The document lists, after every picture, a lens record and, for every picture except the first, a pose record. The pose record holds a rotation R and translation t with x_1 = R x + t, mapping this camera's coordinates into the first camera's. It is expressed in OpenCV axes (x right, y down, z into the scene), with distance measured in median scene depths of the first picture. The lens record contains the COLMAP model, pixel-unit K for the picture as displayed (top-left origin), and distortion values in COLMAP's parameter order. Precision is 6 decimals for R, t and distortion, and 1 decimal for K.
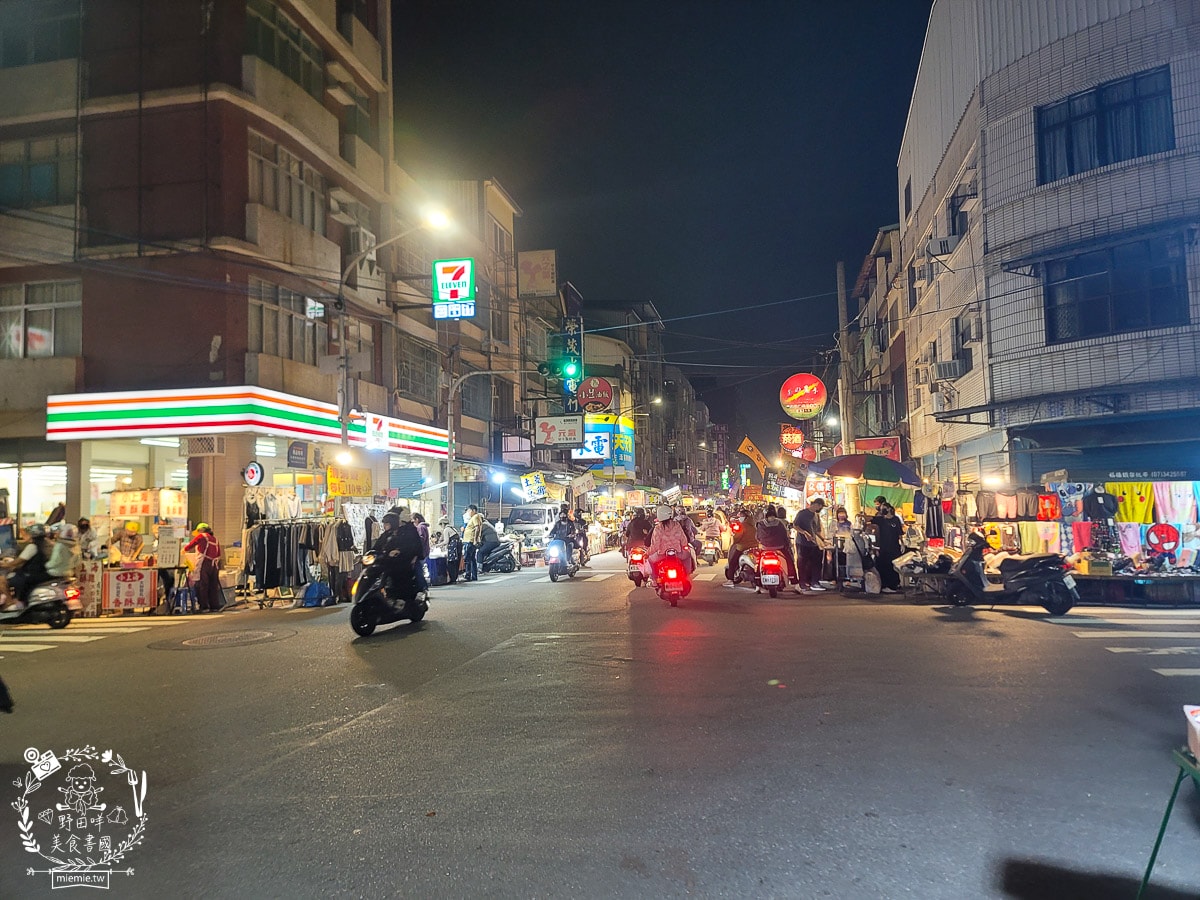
lens RADIAL K [[878.4, 0, 605.3], [0, 878.4, 460.6], [0, 0, 1]] dist [0.095939, -0.093968]
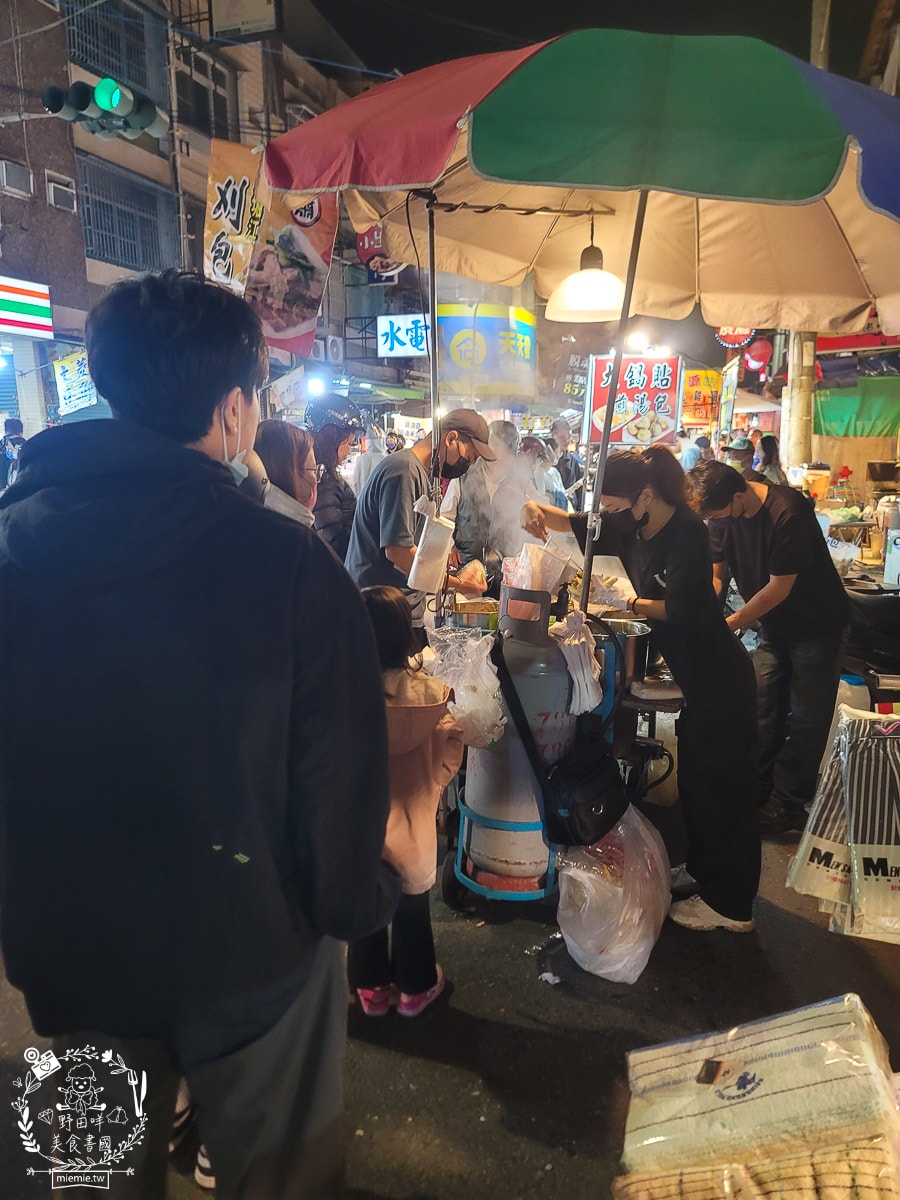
lens RADIAL K [[883.0, 0, 453.0], [0, 883.0, 658.1], [0, 0, 1]] dist [-0.000593, -0.012131]
pose [[0.991175, 0.039590, -0.126508, 0.197637], [-0.000180, 0.954760, 0.297377, 0.029203], [0.132558, -0.294730, 0.946342, 0.579177]]
